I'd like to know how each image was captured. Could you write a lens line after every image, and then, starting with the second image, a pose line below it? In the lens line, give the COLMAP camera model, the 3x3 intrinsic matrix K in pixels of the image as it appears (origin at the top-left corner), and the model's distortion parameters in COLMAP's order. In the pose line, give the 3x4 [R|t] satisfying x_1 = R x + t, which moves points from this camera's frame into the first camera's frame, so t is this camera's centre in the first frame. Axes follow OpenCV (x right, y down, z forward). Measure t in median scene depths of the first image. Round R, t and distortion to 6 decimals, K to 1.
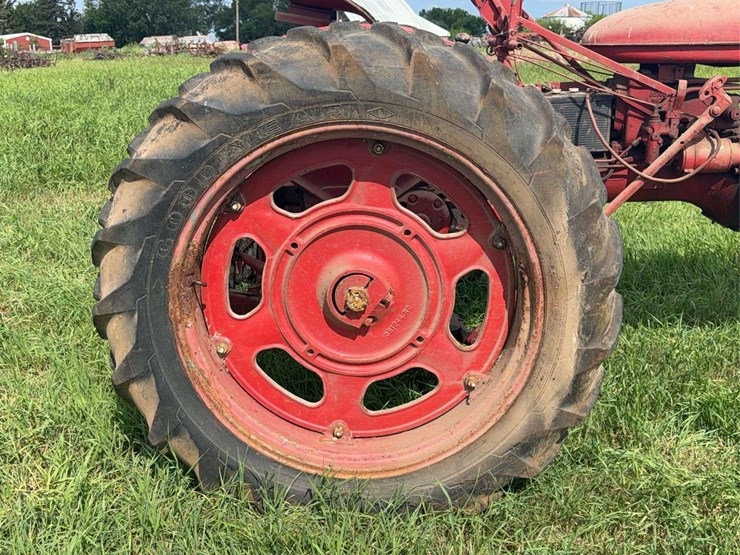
lens RADIAL K [[811.9, 0, 370.0], [0, 811.9, 277.5], [0, 0, 1]] dist [0.125196, -0.015657]
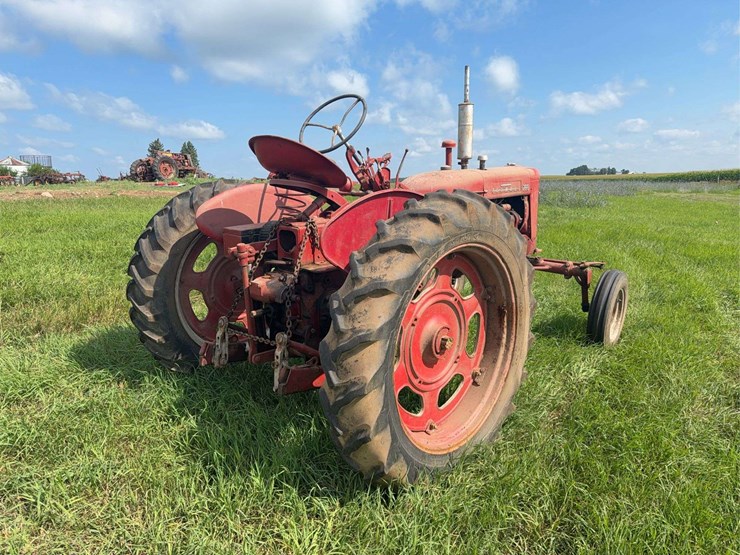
lens RADIAL K [[501.5, 0, 370.0], [0, 501.5, 277.5], [0, 0, 1]] dist [0.008234, -0.000510]
pose [[0.705473, -0.145367, 0.693668, -0.850357], [0.206765, 0.978377, -0.005253, -0.137341], [-0.677905, 0.147132, 0.720275, 0.321738]]
